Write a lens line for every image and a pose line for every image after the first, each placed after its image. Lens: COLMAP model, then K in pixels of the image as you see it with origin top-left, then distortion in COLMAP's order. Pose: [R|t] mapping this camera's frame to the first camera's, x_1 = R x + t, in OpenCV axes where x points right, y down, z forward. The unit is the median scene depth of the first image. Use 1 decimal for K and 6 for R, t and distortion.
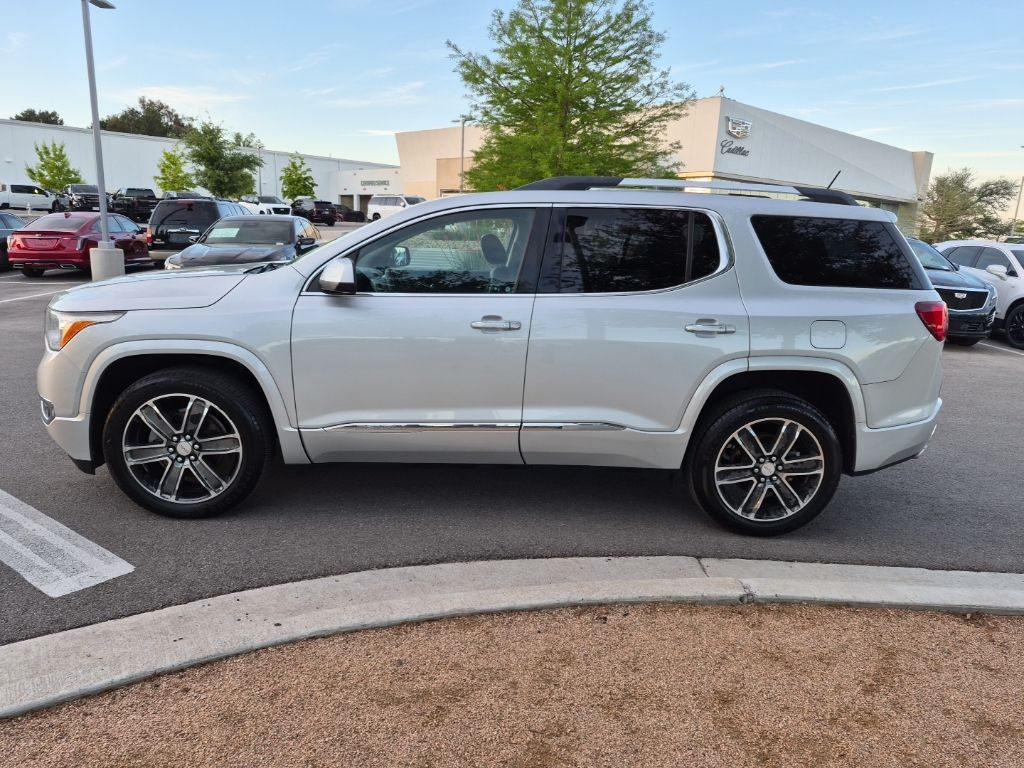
lens RADIAL K [[712.5, 0, 506.0], [0, 712.5, 386.2], [0, 0, 1]] dist [0.066576, -0.057196]
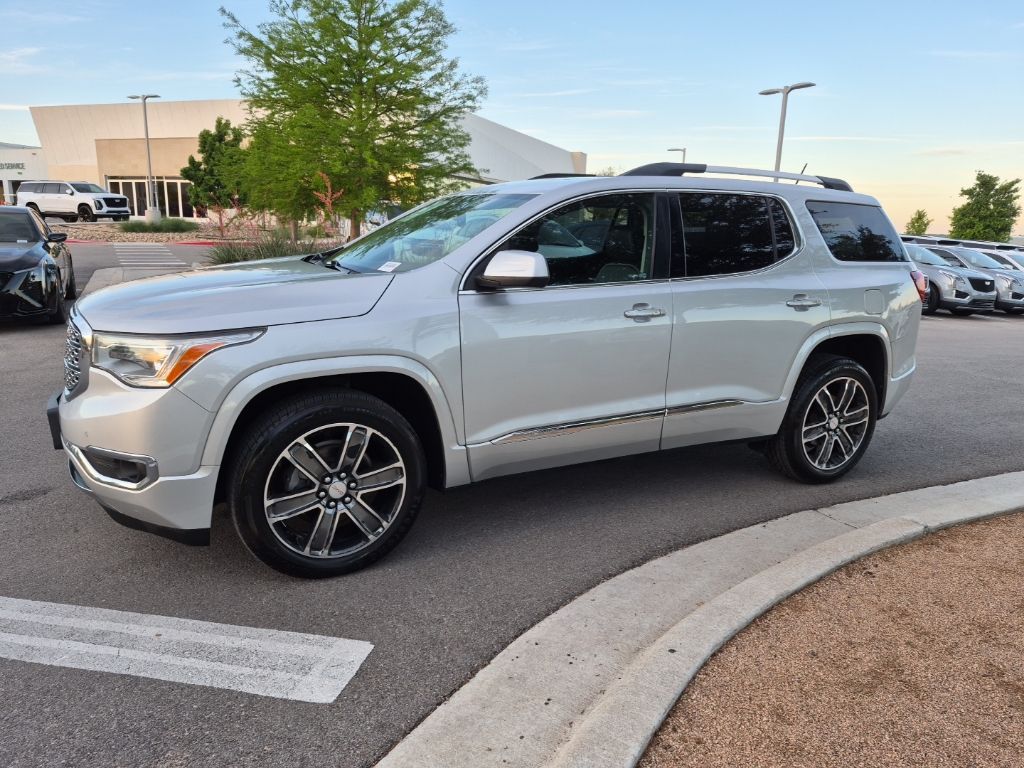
lens RADIAL K [[712.5, 0, 513.2], [0, 712.5, 382.2], [0, 0, 1]] dist [0.066576, -0.057196]
pose [[0.903147, -0.106874, 0.415816, -0.576543], [0.104340, 0.994122, 0.028886, -0.036302], [-0.416459, 0.017298, 0.908990, 0.172777]]
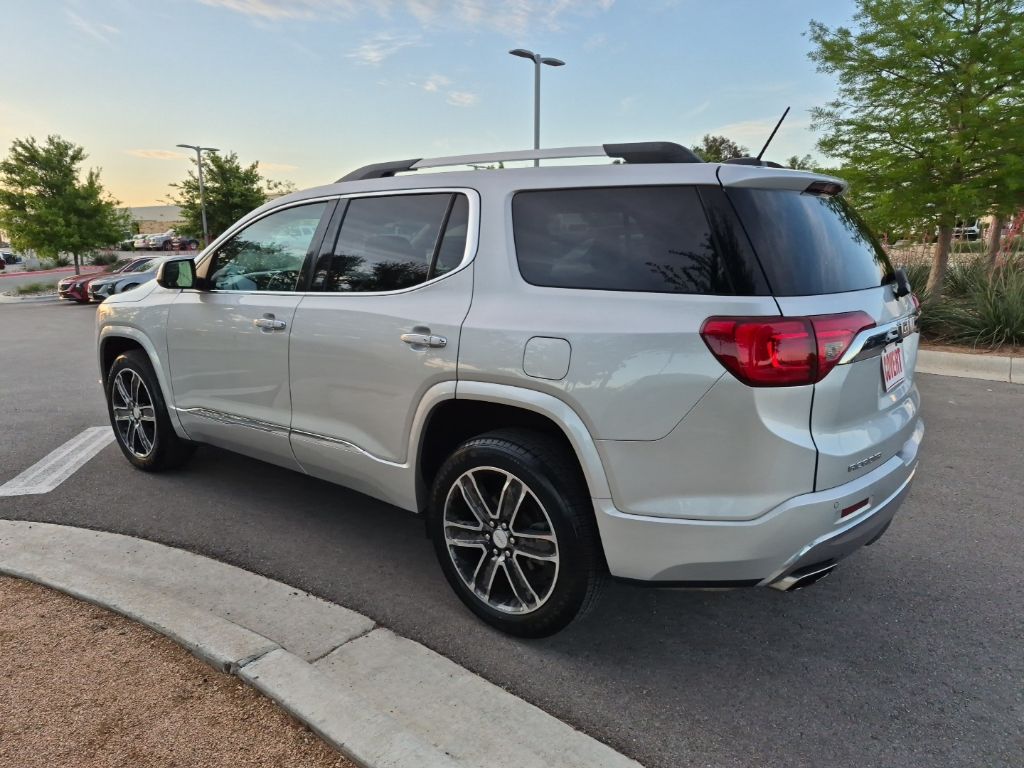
lens RADIAL K [[712.5, 0, 501.9], [0, 712.5, 380.9], [0, 0, 1]] dist [0.066576, -0.057196]
pose [[0.741383, 0.088189, -0.665262, 0.845051], [-0.114131, 0.993456, 0.004506, -0.046382], [0.661306, 0.072587, 0.746596, 0.462105]]
